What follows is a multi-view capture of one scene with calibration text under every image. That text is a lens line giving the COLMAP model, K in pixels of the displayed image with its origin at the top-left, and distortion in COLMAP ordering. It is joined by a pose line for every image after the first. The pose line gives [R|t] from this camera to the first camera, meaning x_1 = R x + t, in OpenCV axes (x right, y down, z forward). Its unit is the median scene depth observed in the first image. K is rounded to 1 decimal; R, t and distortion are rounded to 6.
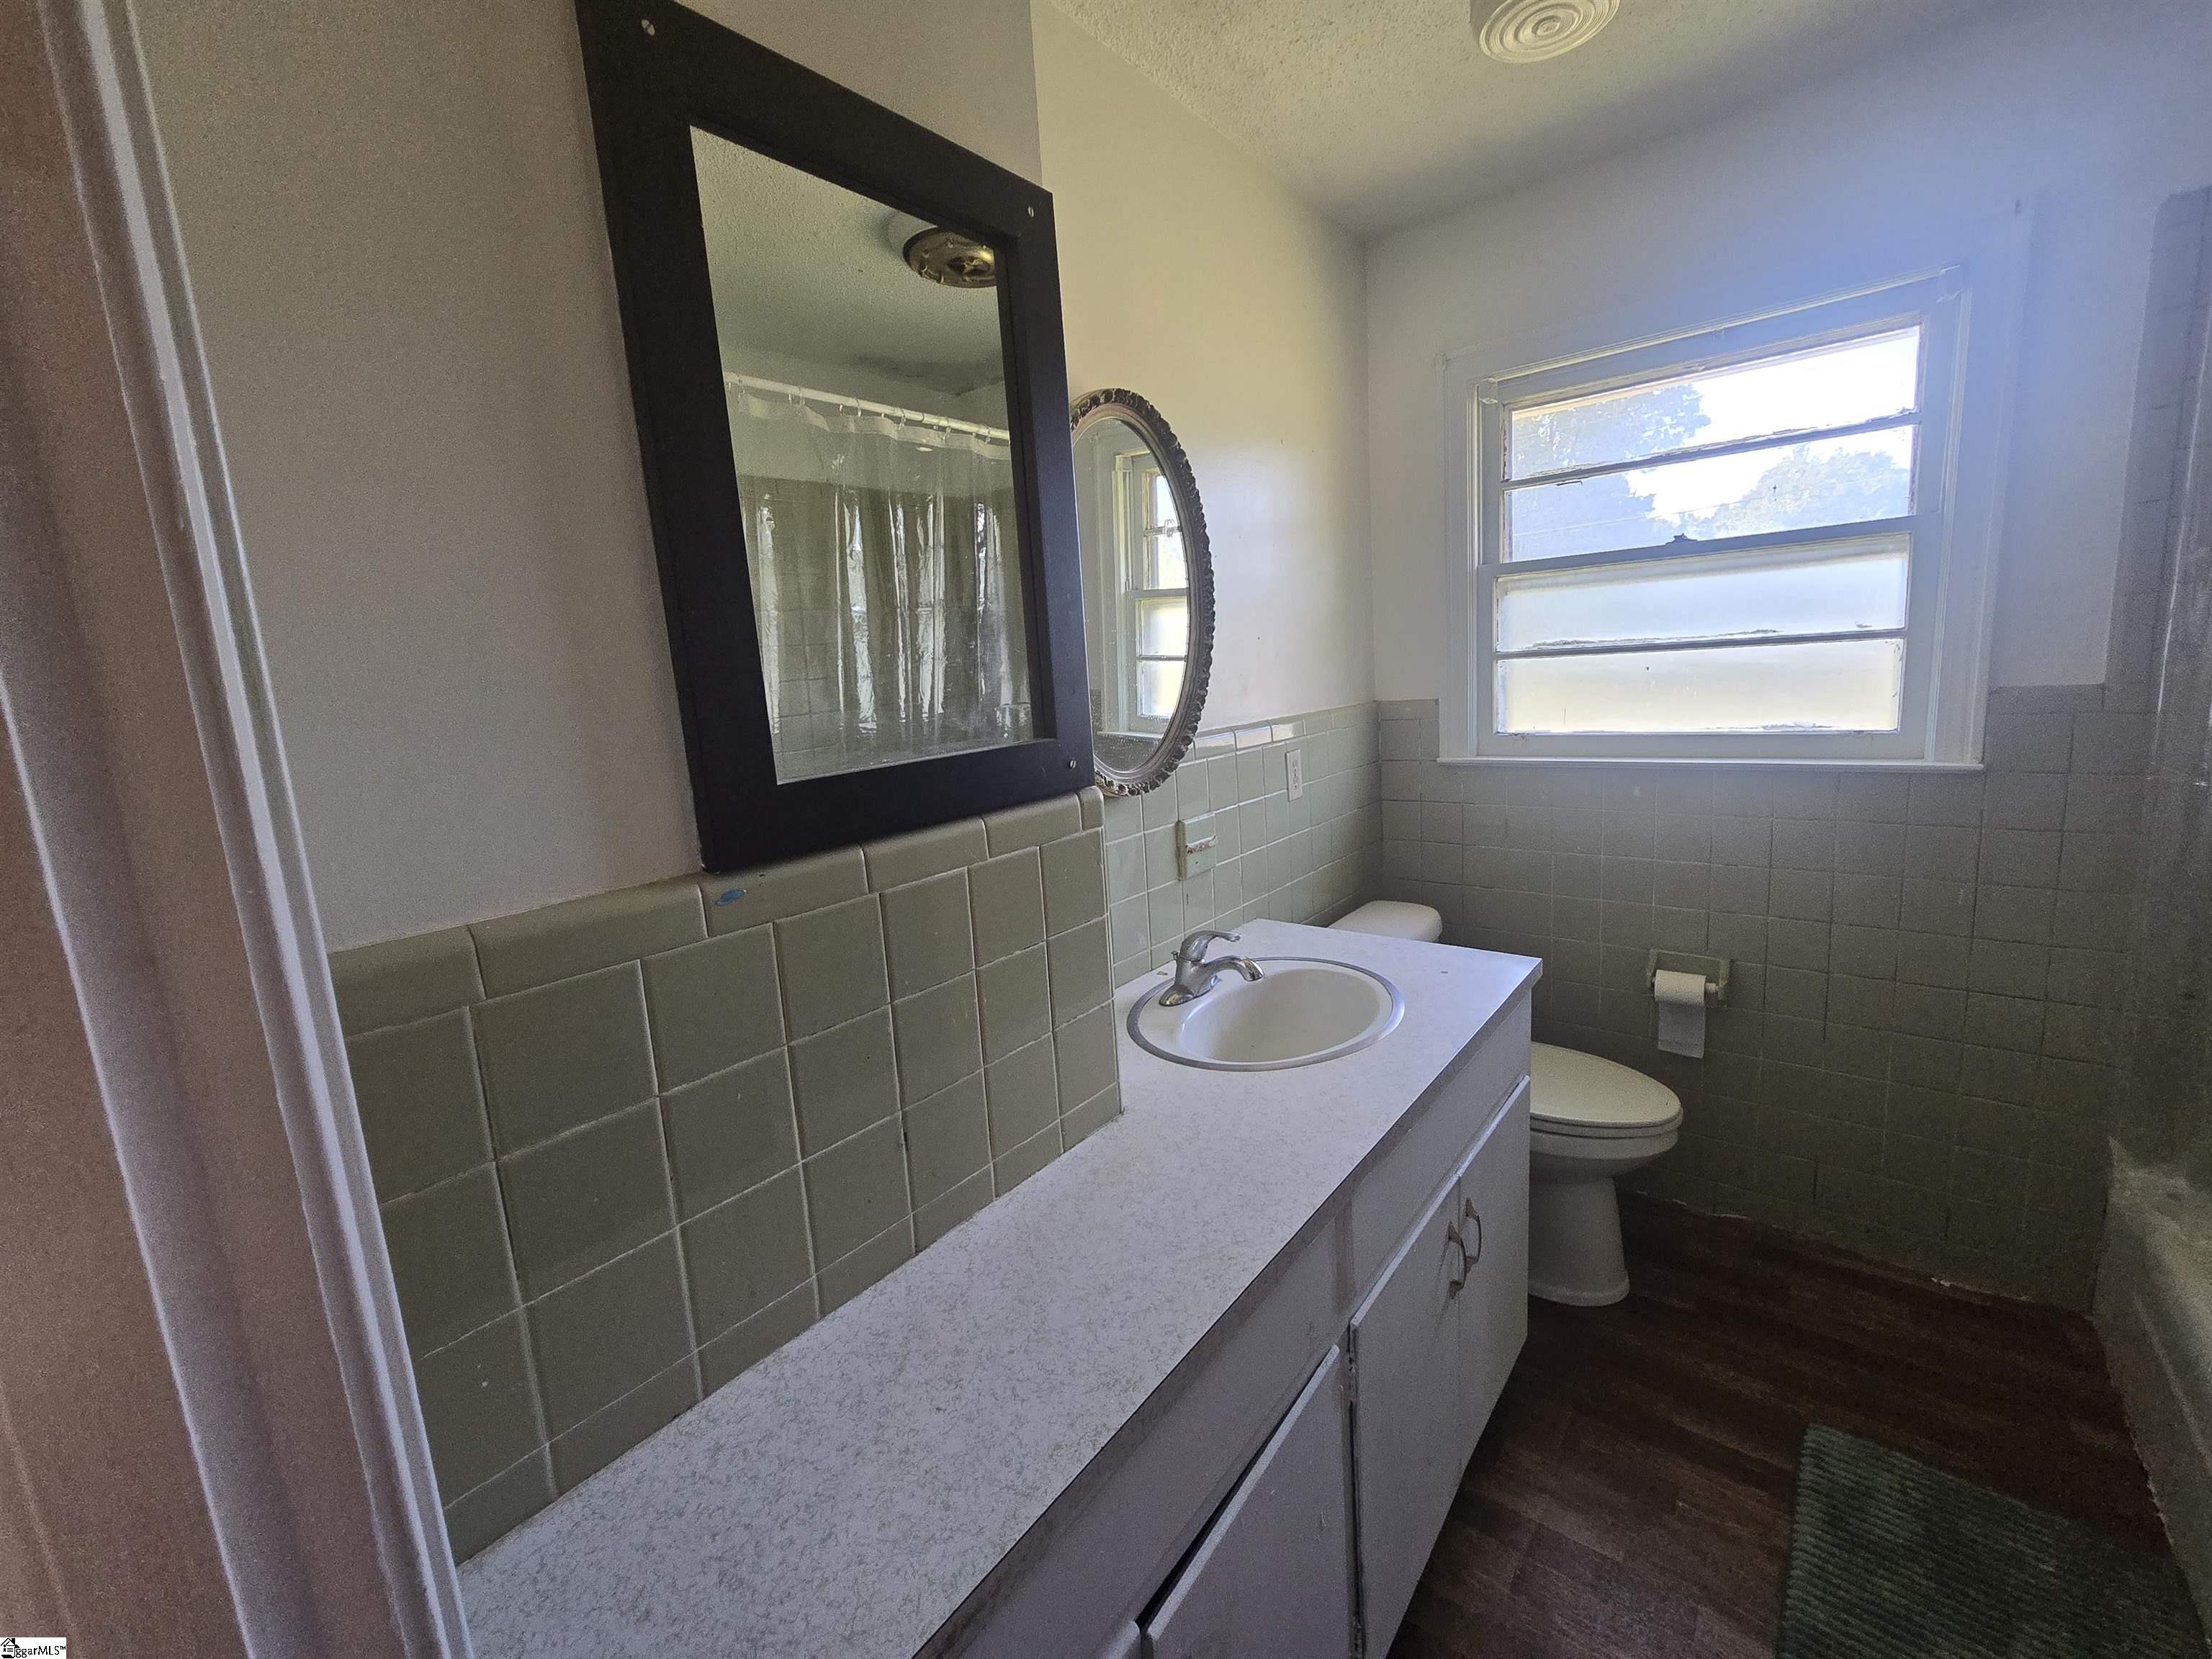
lens RADIAL K [[917.3, 0, 1116.8], [0, 917.3, 809.8], [0, 0, 1]] dist [-0.003799, 0.002503]
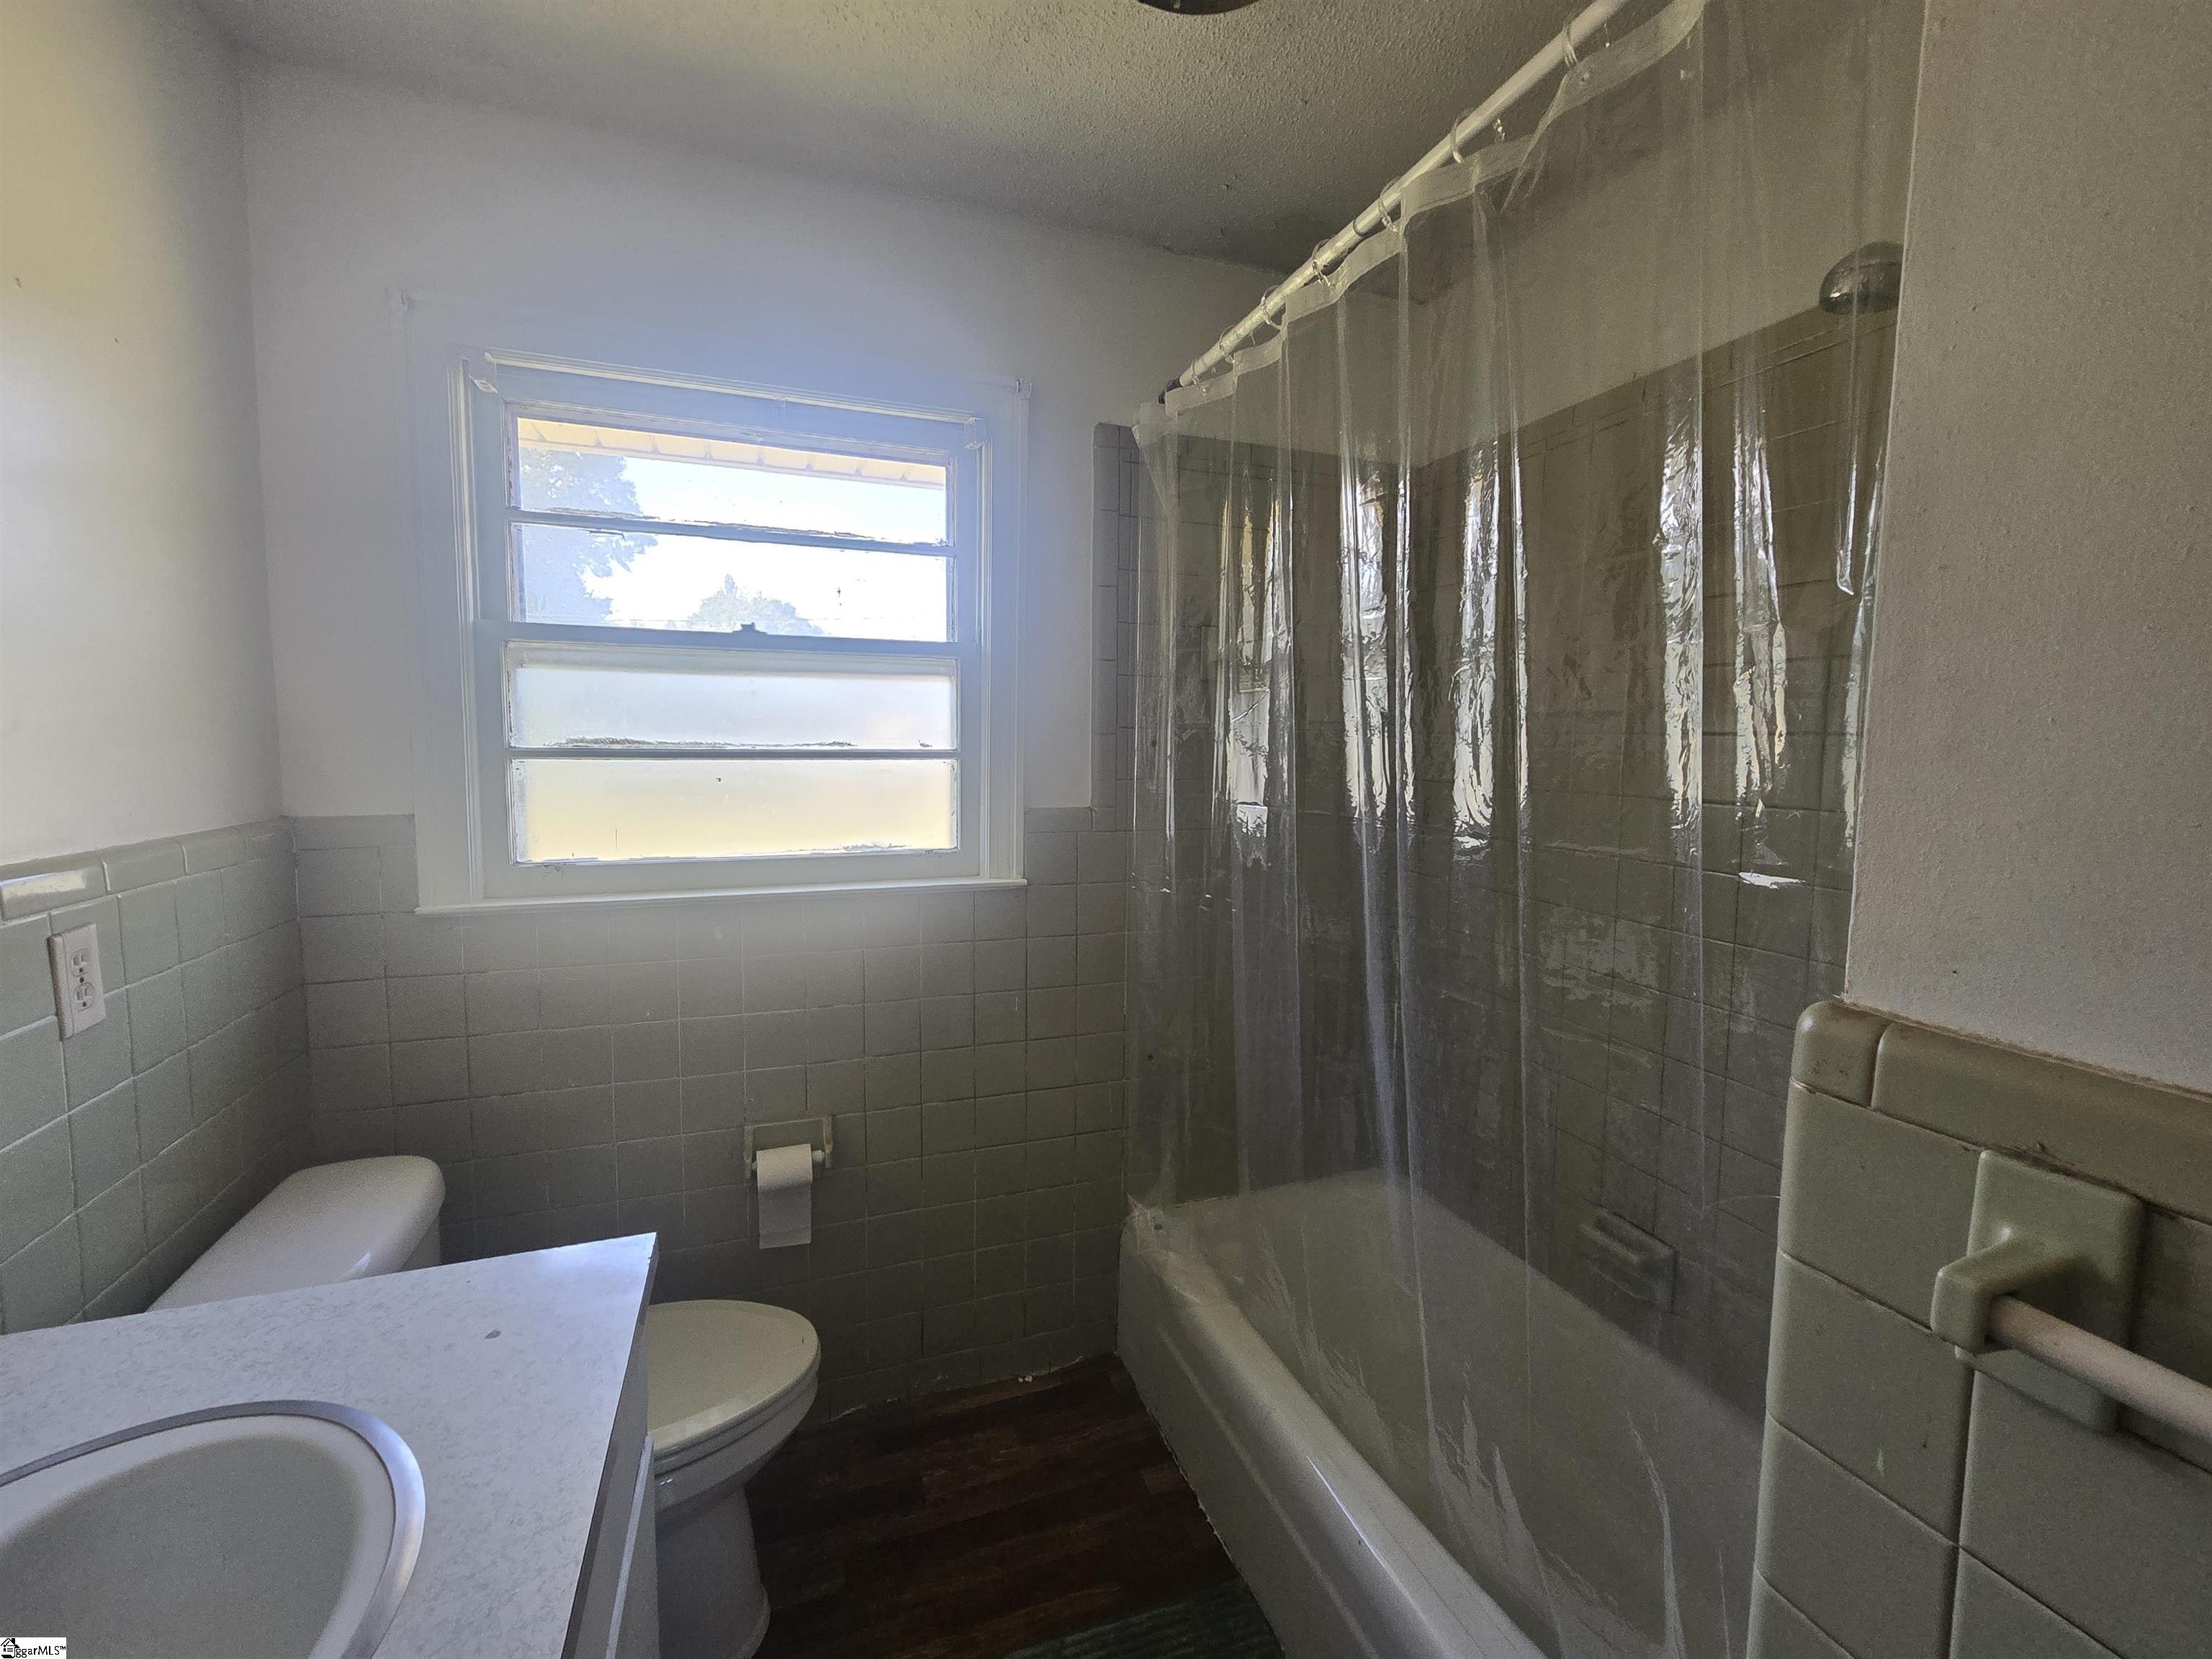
lens RADIAL K [[917.3, 0, 1116.8], [0, 917.3, 809.8], [0, 0, 1]] dist [-0.003799, 0.002503]
pose [[0.518203, 0.000718, 0.855257, 0.069802], [0.088660, 0.994567, -0.054554, -0.055588], [-0.850650, 0.104097, 0.515324, 0.304999]]
